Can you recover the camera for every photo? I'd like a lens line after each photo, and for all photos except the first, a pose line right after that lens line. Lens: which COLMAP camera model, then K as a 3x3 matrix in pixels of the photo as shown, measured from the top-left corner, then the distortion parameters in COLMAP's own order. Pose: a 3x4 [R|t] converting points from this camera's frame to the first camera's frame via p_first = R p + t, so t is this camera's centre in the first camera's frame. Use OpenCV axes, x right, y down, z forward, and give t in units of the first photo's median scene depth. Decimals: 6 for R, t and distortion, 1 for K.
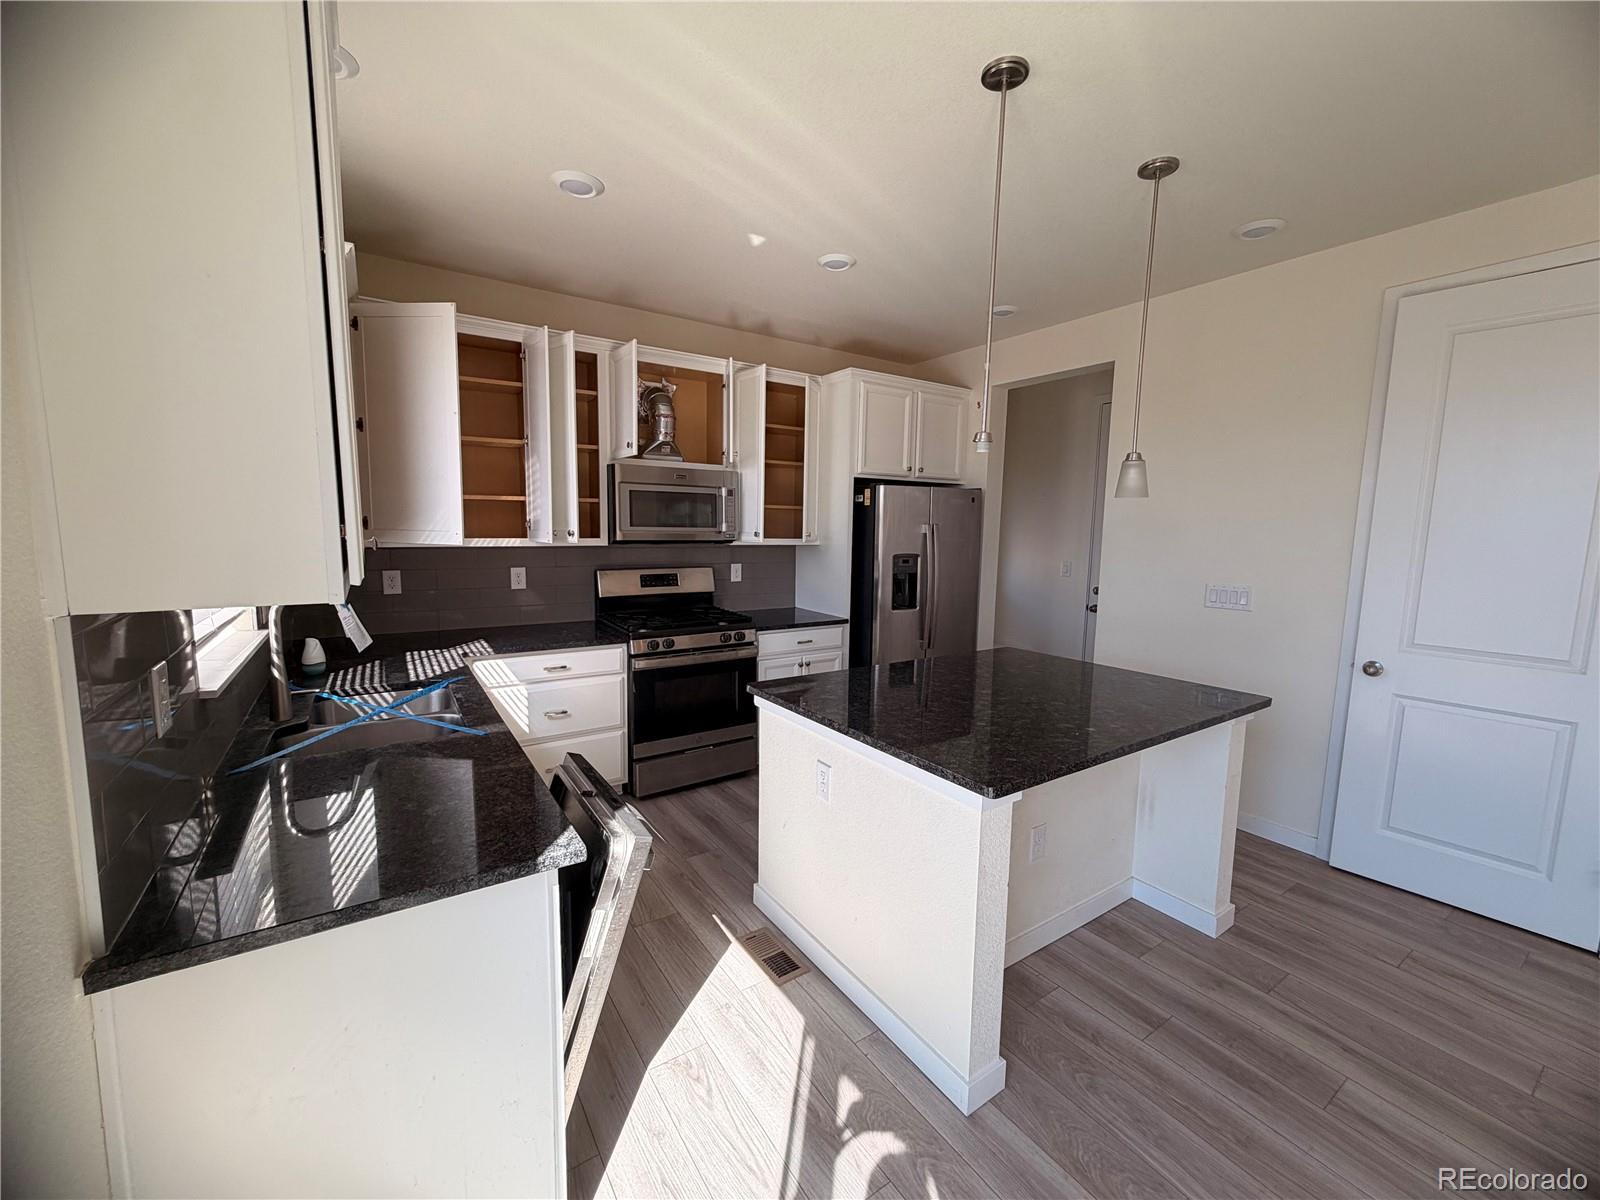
lens RADIAL K [[636.2, 0, 800.0], [0, 636.2, 600.0], [0, 0, 1]] dist [0.000183, -0.000013]
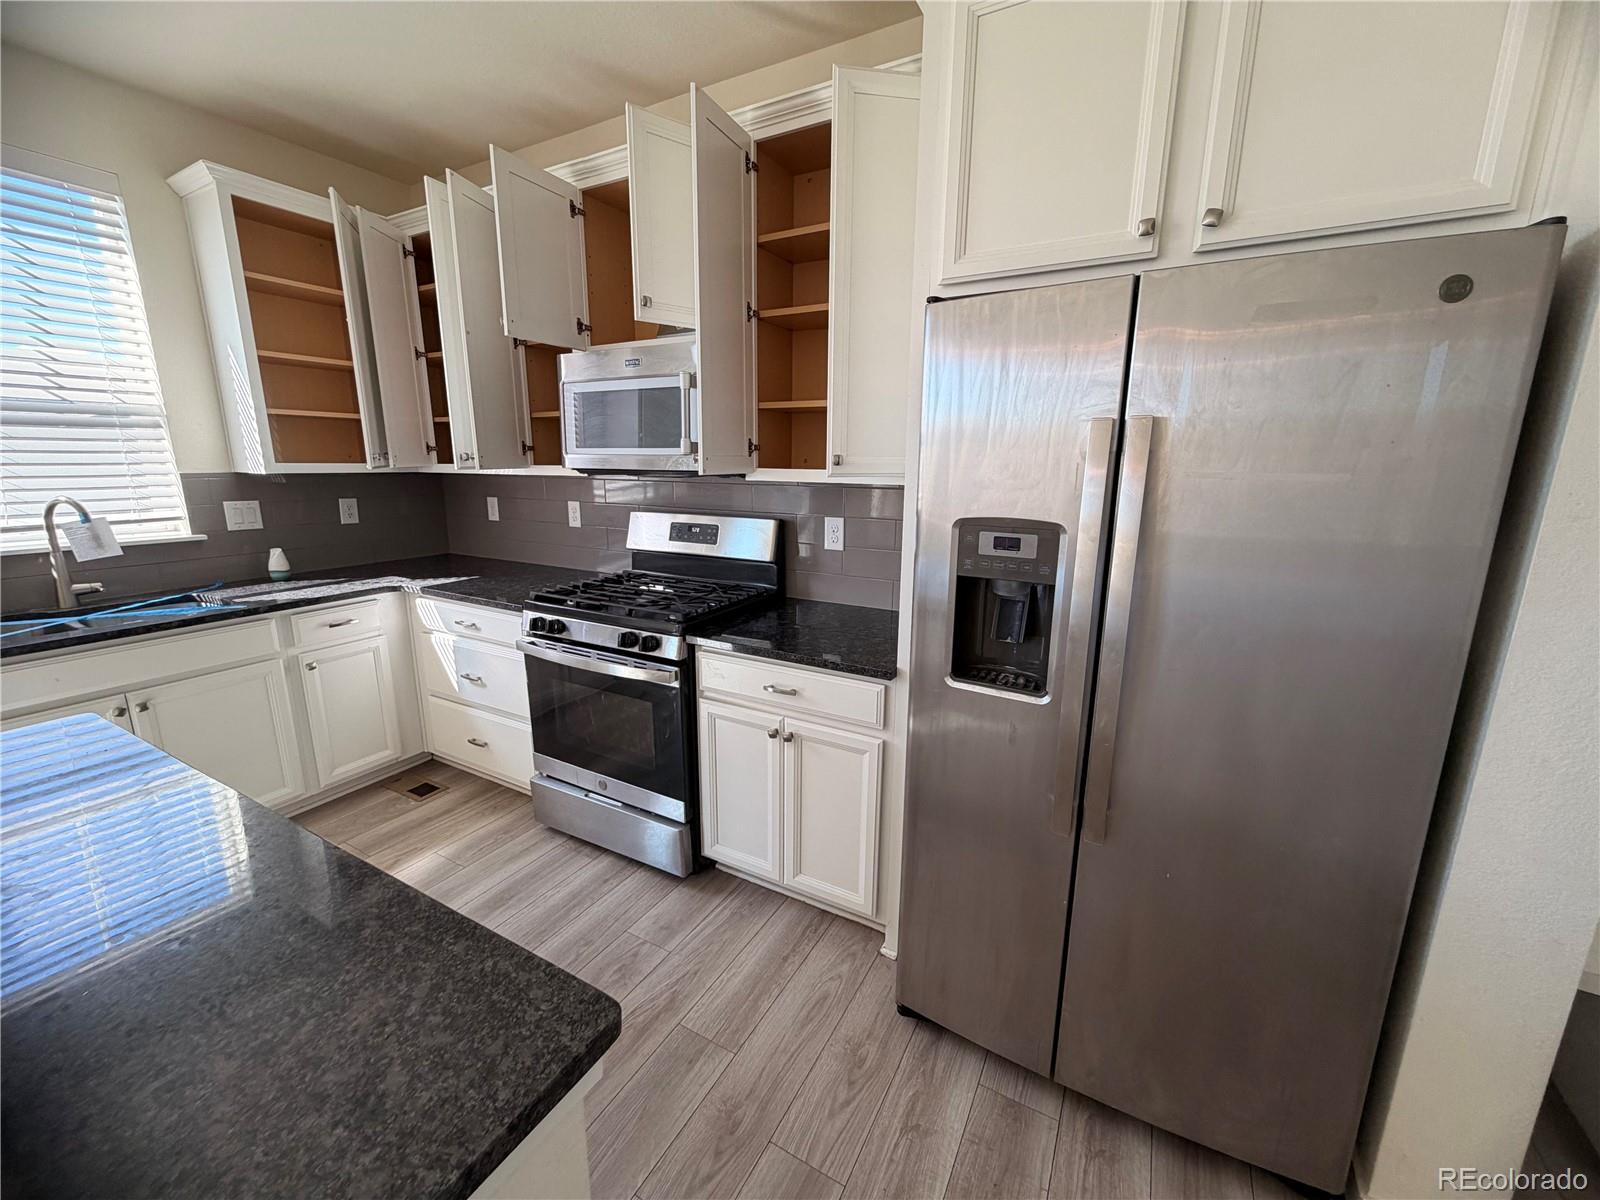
lens RADIAL K [[637.9, 0, 802.1], [0, 637.9, 607.4], [0, 0, 1]] dist [-0.001678, -0.000307]
pose [[0.461818, 0.189865, -0.866415, 0.449269], [-0.100875, 0.981726, 0.161366, -0.078558], [0.881220, 0.012878, 0.472531, 0.851561]]
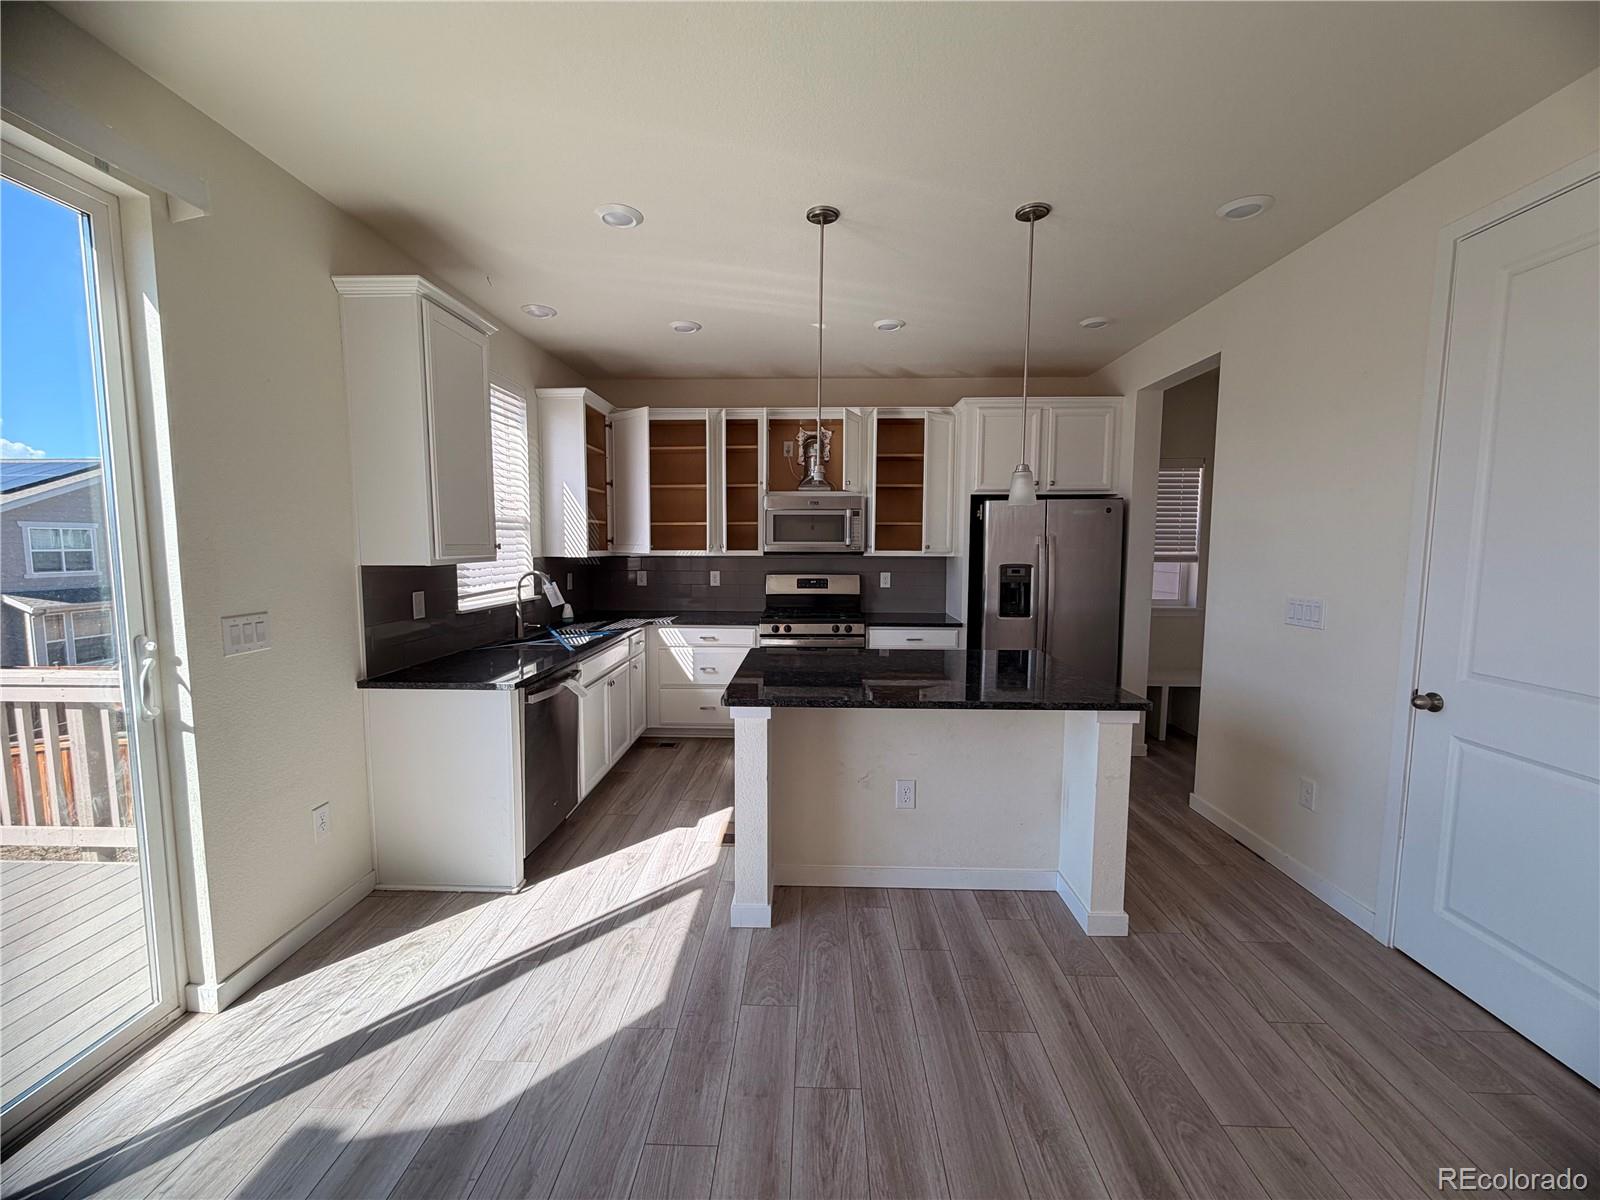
lens RADIAL K [[636.2, 0, 800.0], [0, 636.2, 600.0], [0, 0, 1]] dist [0.000183, -0.000013]
pose [[0.819745, 0.037416, -0.571505, 0.534103], [-0.057034, 0.998237, -0.016453, 0.027188], [0.569882, 0.046082, 0.820434, -0.072923]]
